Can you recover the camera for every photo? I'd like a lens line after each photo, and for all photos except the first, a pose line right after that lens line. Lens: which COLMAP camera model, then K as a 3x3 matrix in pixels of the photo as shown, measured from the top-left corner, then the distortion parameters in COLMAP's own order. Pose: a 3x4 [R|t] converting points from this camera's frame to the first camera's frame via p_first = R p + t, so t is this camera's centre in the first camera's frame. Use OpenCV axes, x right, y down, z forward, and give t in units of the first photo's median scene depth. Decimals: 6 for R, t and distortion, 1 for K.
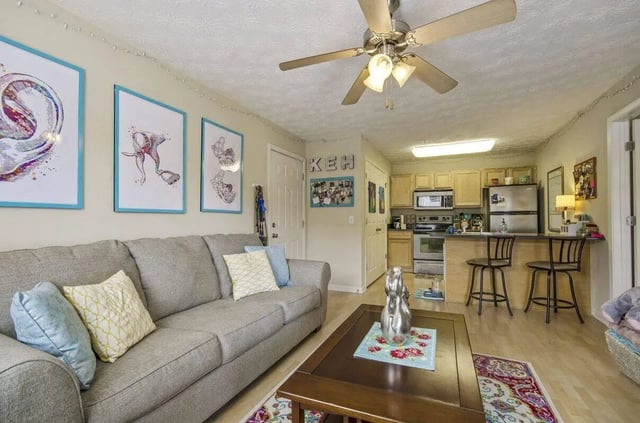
lens RADIAL K [[291.5, 0, 320.6], [0, 291.5, 214.6], [0, 0, 1]] dist [0.003604, 0.000483]
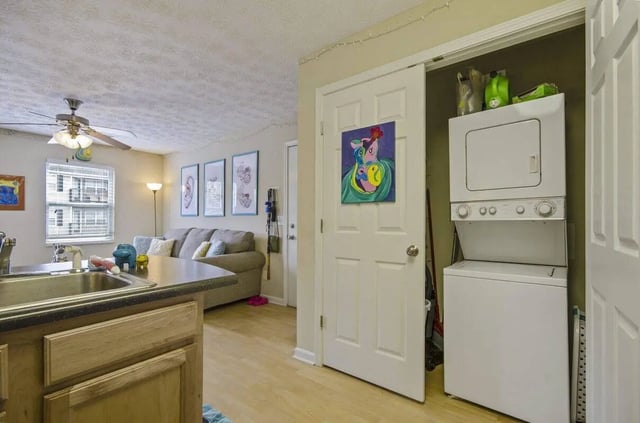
lens RADIAL K [[291.5, 0, 321.3], [0, 291.5, 214.2], [0, 0, 1]] dist [0.003604, 0.000483]
pose [[-0.255839, -0.006321, -0.966699, 1.117612], [0.020791, 0.999711, -0.012039, 0.017333], [0.966496, -0.023178, -0.255634, 2.070774]]
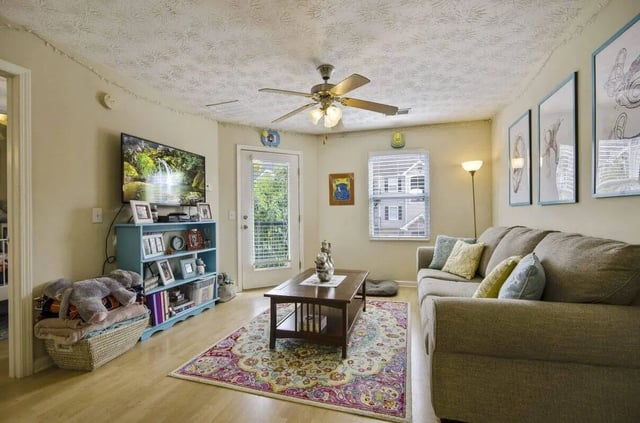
lens RADIAL K [[291.5, 0, 320.9], [0, 291.5, 213.0], [0, 0, 1]] dist [0.003604, 0.000483]
pose [[-0.993098, 0.013300, -0.116533, 0.305158], [0.016234, 0.999574, -0.024258, 0.032371], [0.116161, -0.025982, -0.992891, 1.737726]]
